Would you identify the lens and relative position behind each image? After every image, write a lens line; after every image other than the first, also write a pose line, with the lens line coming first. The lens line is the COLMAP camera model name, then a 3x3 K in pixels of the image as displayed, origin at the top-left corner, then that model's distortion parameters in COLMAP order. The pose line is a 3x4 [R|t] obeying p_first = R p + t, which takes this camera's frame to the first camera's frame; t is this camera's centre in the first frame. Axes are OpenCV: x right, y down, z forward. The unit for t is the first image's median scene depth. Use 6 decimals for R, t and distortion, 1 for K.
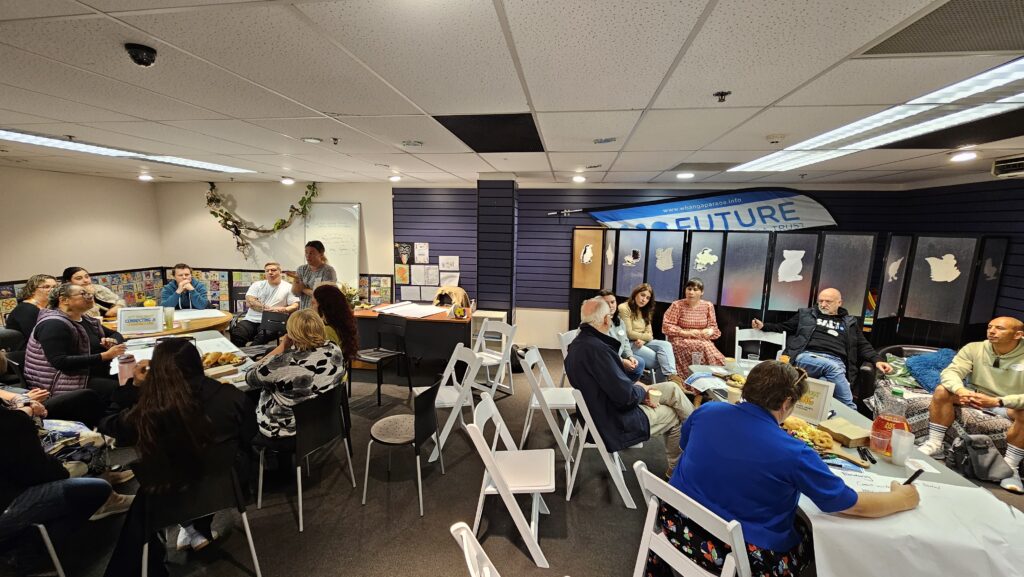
lens RADIAL K [[403.8, 0, 512.0], [0, 403.8, 288.5], [0, 0, 1]] dist [-0.014508, -0.000187]
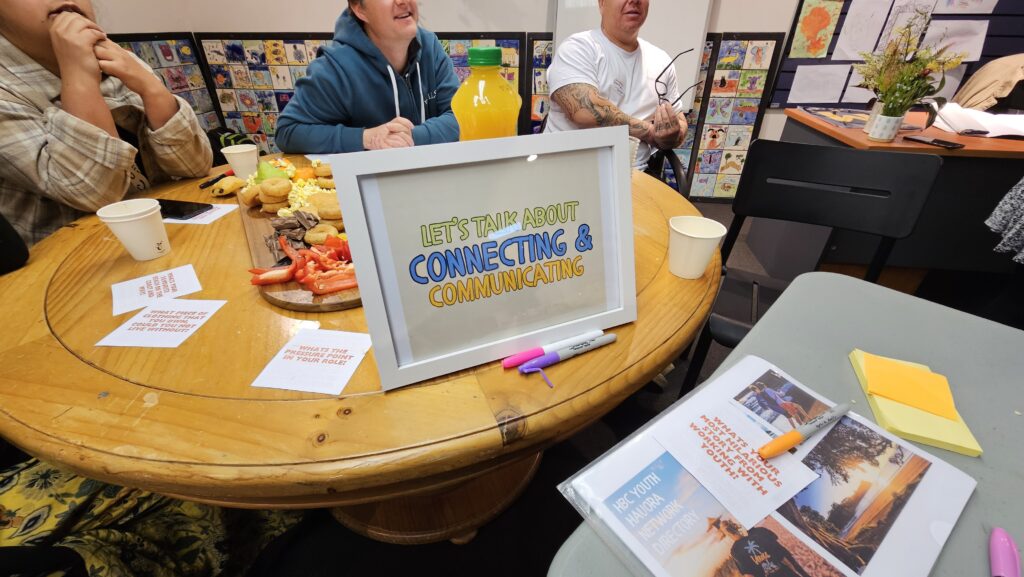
lens RADIAL K [[403.8, 0, 512.0], [0, 403.8, 288.5], [0, 0, 1]] dist [-0.014508, -0.000187]
pose [[0.999599, -0.011702, -0.025804, -0.620777], [0.021265, 0.911706, 0.410294, 0.031436], [0.018724, -0.410678, 0.911588, 0.603963]]
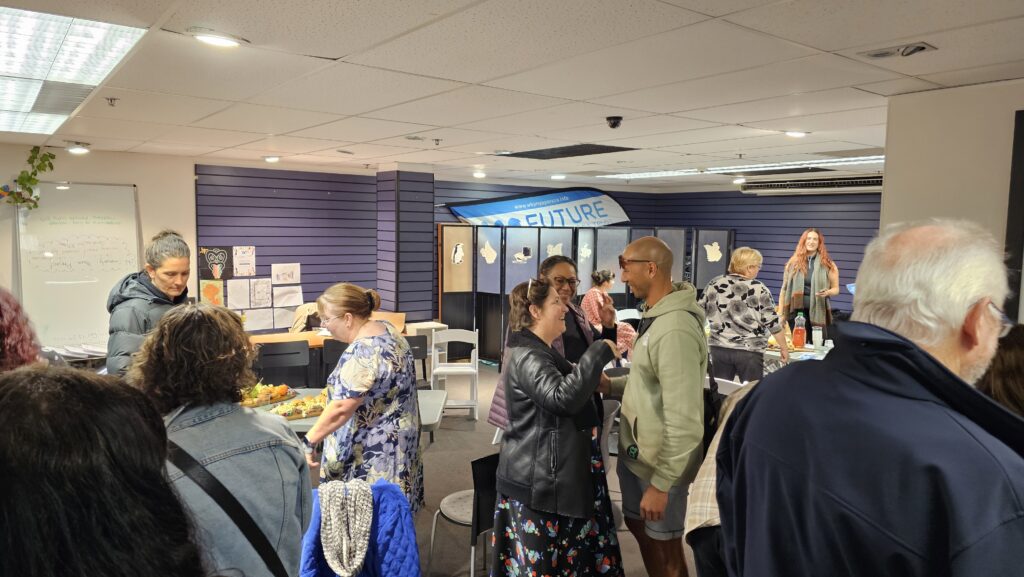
lens RADIAL K [[674.0, 0, 512.0], [0, 674.0, 288.5], [0, 0, 1]] dist [0.038758, -0.000451]
pose [[0.707135, -0.071039, 0.703501, -0.785942], [0.101439, 0.994841, -0.001505, 0.006383], [-0.699764, 0.072427, 0.710693, -0.147275]]
